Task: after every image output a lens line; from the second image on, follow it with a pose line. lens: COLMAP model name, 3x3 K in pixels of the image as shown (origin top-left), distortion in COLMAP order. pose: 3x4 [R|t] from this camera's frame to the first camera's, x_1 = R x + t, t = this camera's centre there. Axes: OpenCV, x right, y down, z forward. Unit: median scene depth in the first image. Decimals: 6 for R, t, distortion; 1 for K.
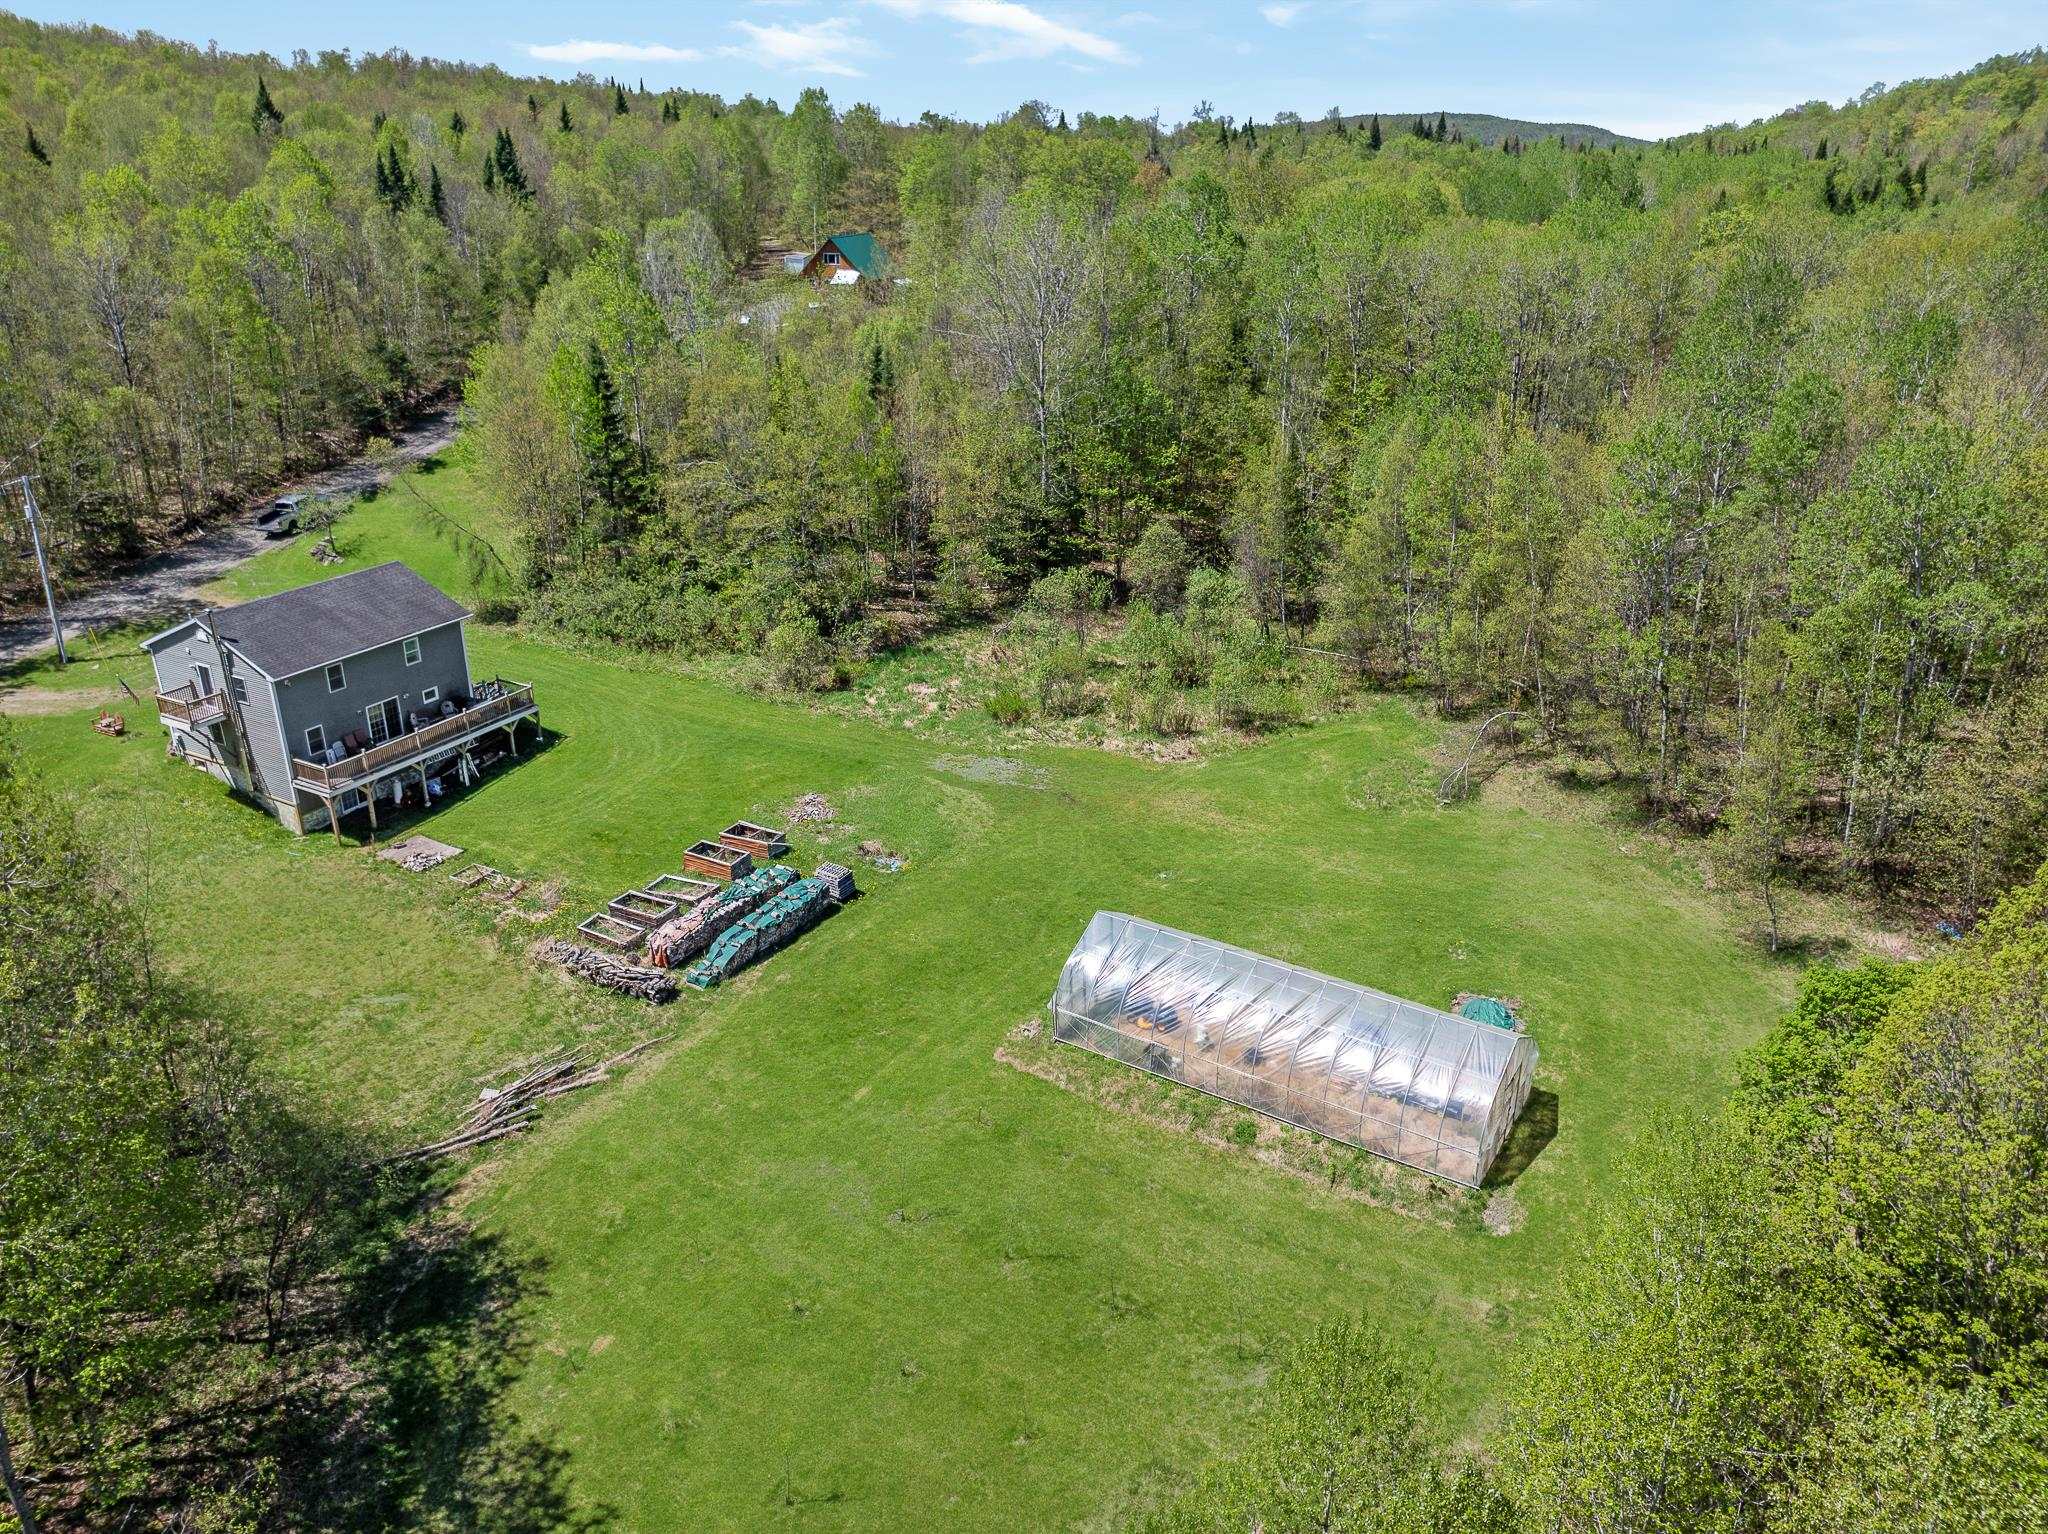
lens RADIAL K [[1448.0, 0, 1030.5], [0, 1448.0, 763.0], [0, 0, 1]] dist [-0.051524, 0.024185]
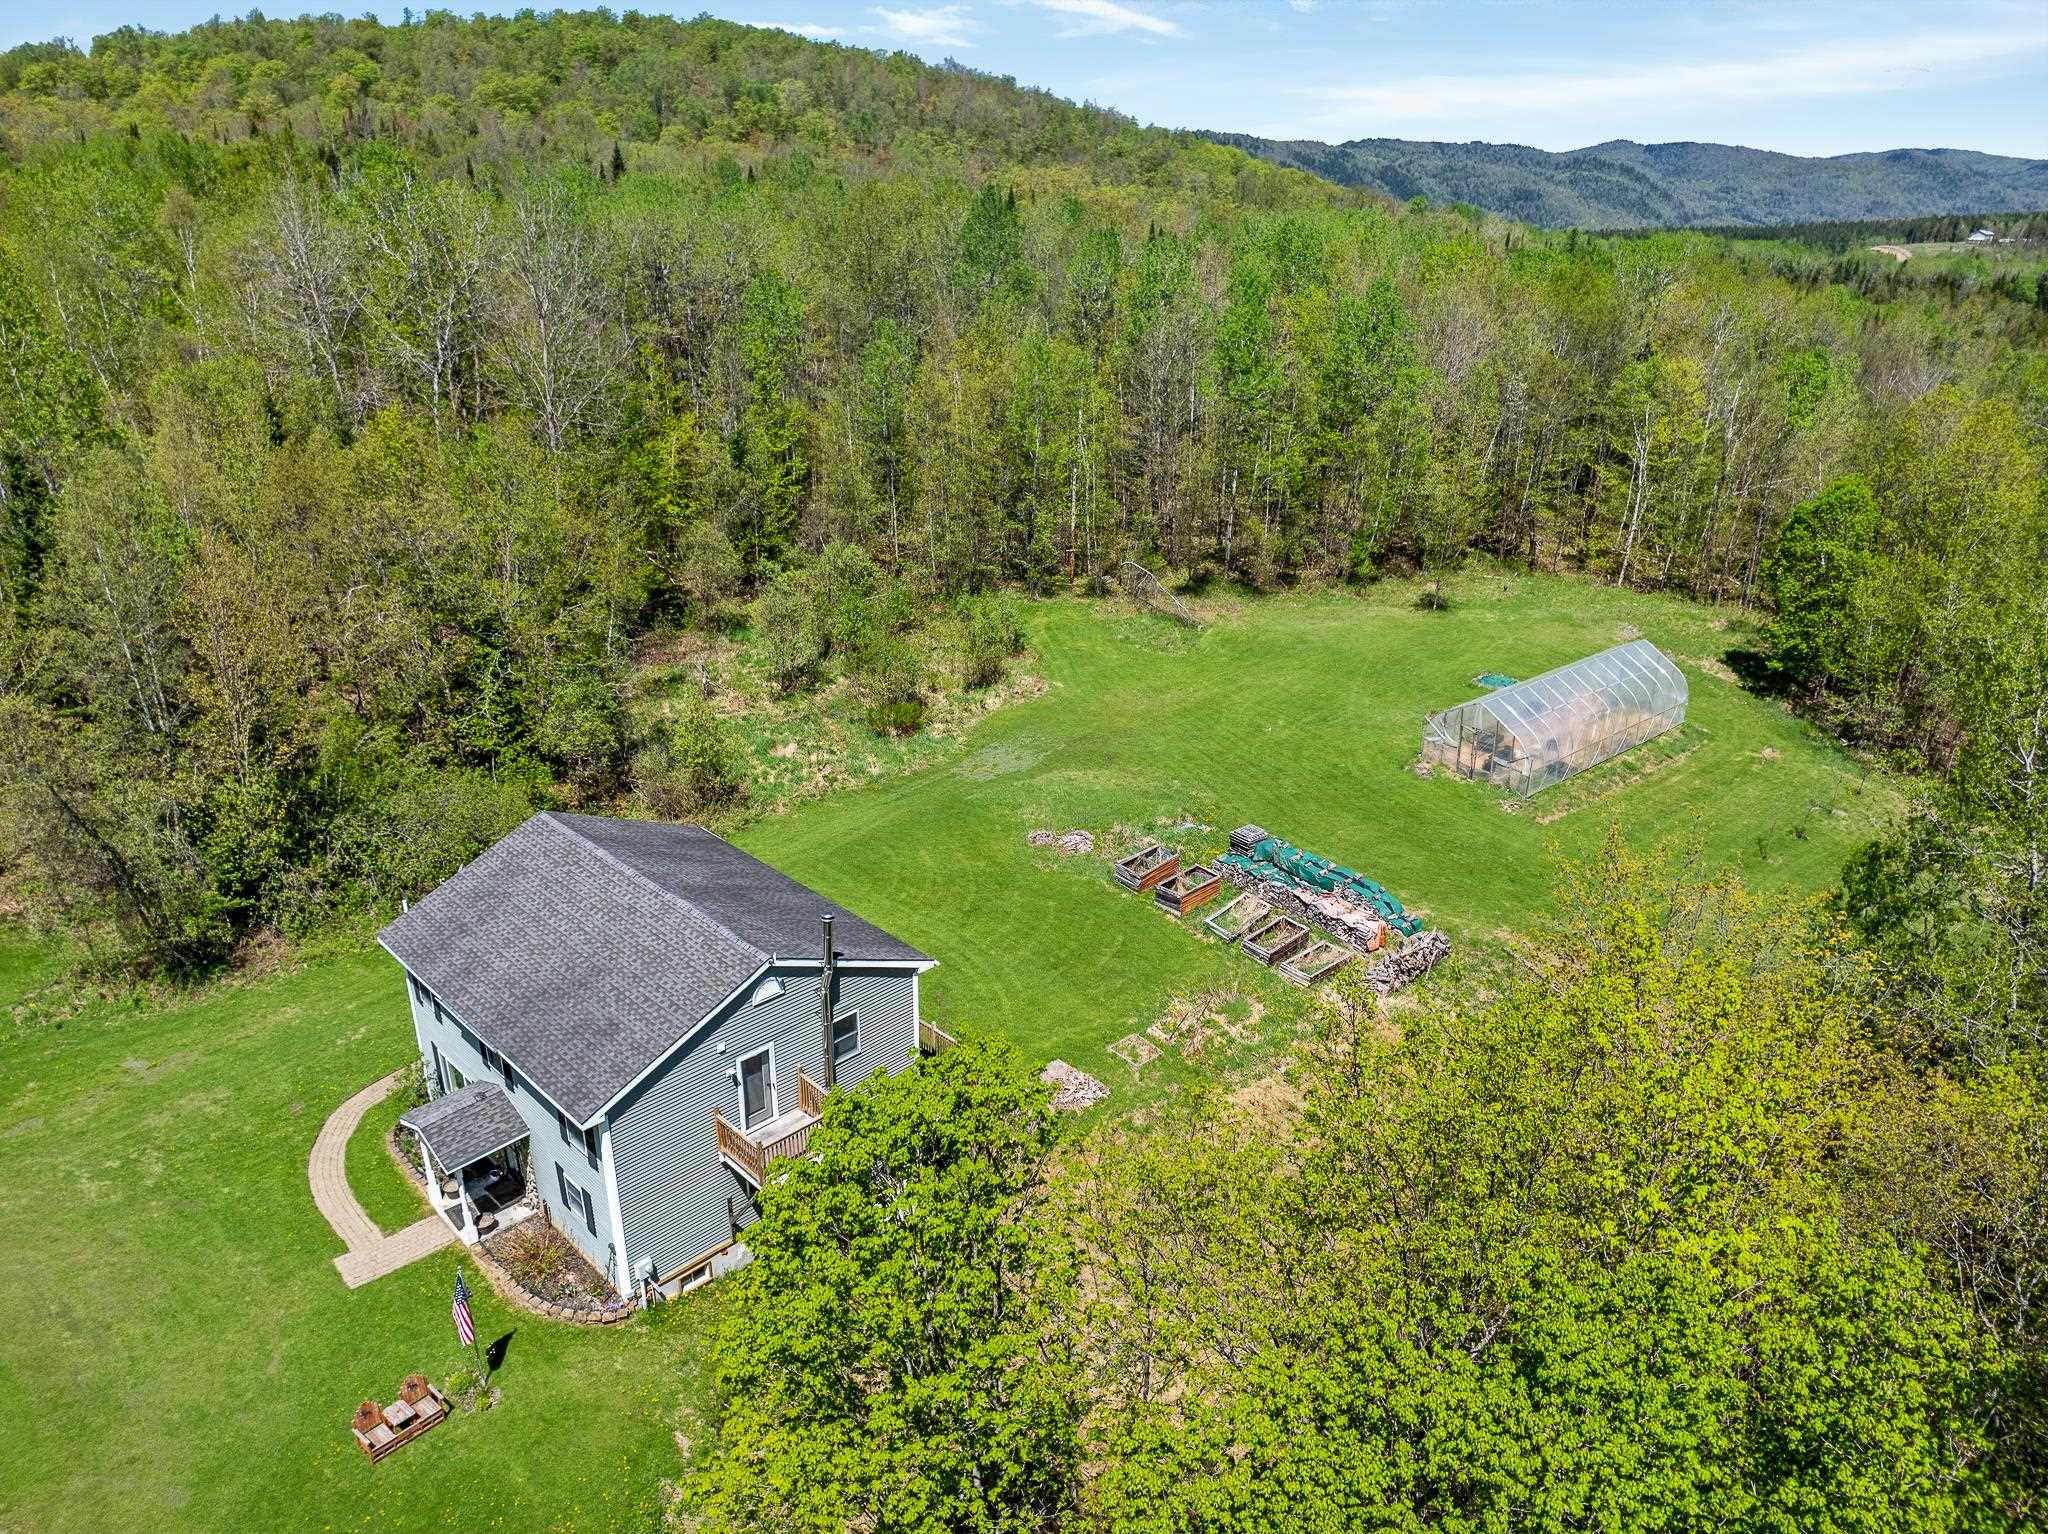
lens RADIAL K [[1448.0, 0, 1025.4], [0, 1448.0, 763.0], [0, 0, 1]] dist [-0.051524, 0.024185]
pose [[0.297241, -0.371365, 0.879623, -0.946908], [0.372178, 0.893455, 0.251439, -0.249379], [-0.879279, 0.252639, 0.403785, 0.667994]]
